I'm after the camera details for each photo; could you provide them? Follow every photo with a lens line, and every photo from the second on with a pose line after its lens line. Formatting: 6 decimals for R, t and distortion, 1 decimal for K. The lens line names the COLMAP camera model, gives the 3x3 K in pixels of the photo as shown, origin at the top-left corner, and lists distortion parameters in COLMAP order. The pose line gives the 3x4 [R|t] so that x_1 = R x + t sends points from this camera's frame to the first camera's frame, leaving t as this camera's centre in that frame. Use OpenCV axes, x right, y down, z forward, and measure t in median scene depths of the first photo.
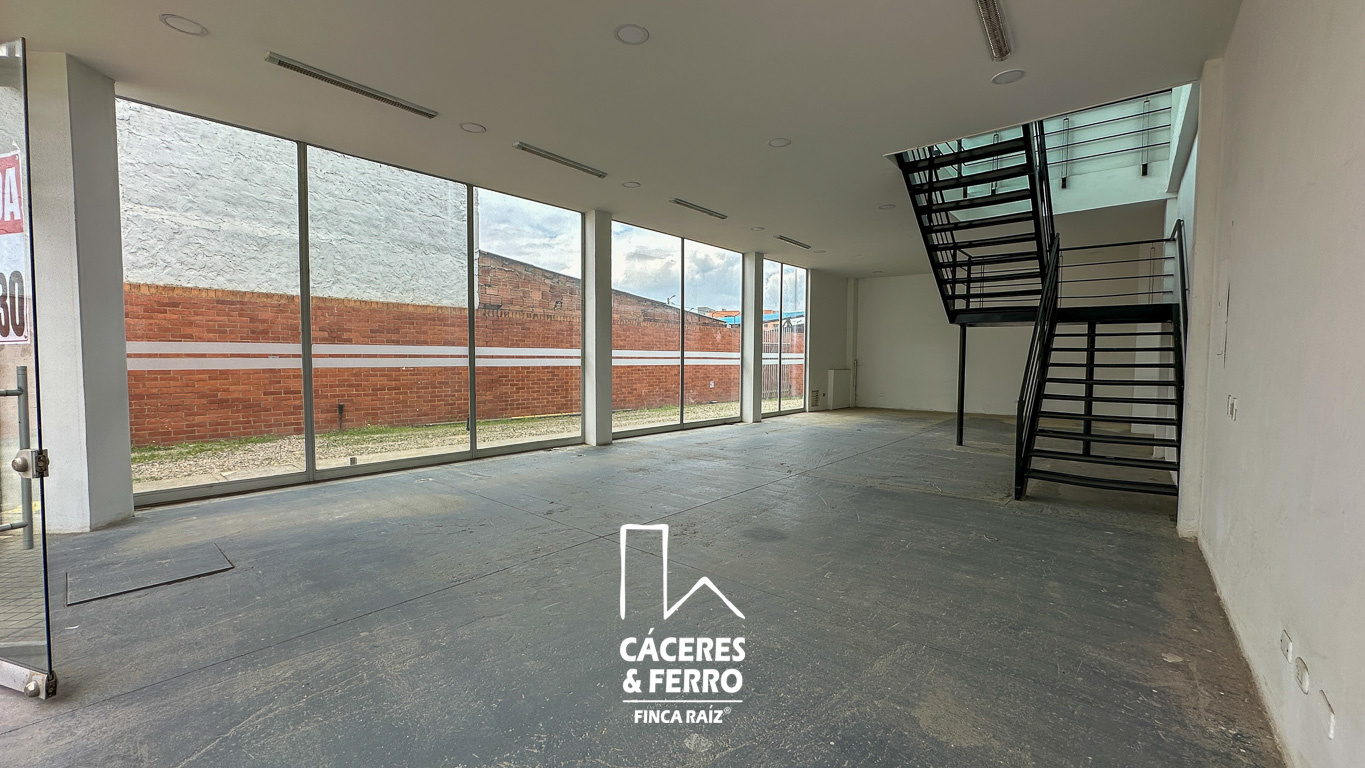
lens RADIAL K [[545.7, 0, 677.6], [0, 545.7, 375.2], [0, 0, 1]] dist [-0.000279, -0.000105]
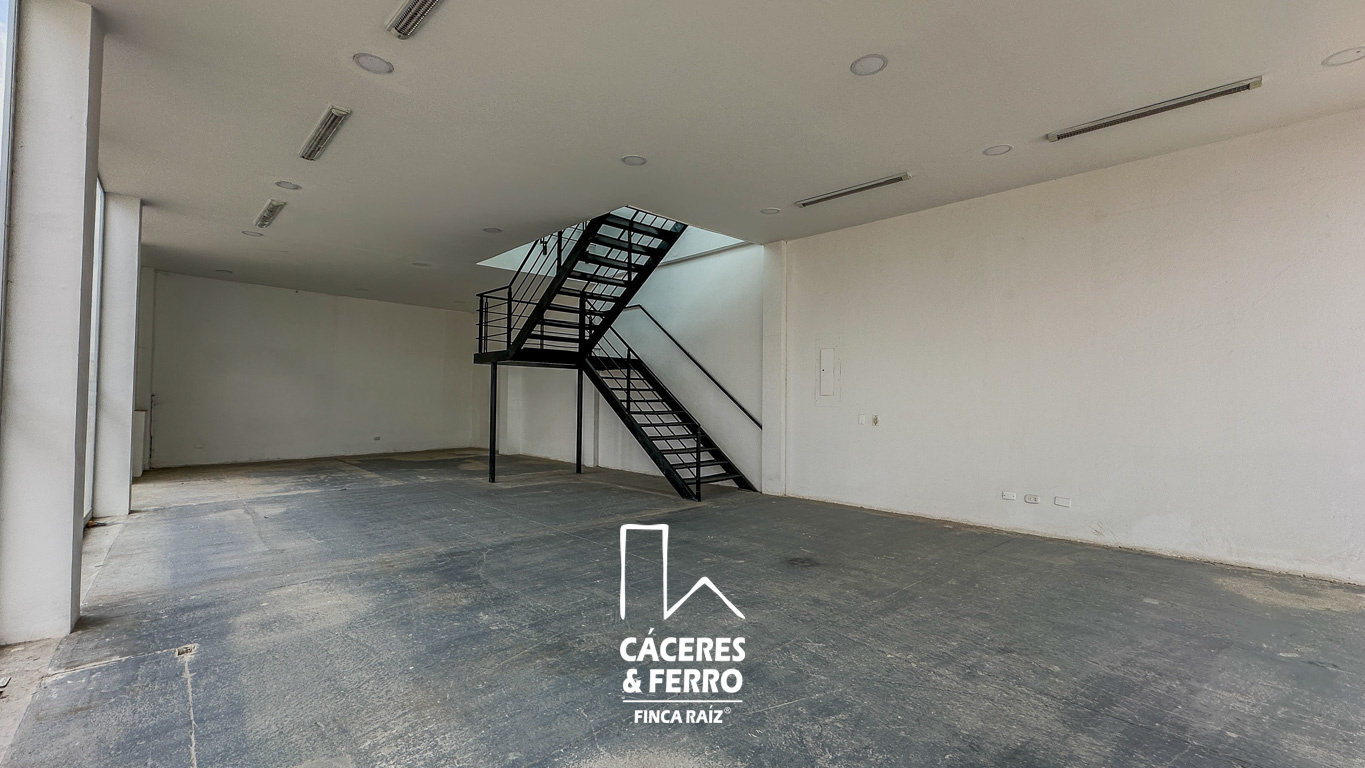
lens RADIAL K [[573.0, 0, 682.5], [0, 573.0, 384.0], [0, 0, 1]] dist [0.000226, -0.000133]
pose [[0.098534, 0.023812, 0.994849, -0.796039], [0.021739, 0.999424, -0.026074, -0.026823], [-0.994896, 0.024196, 0.097960, 0.898705]]
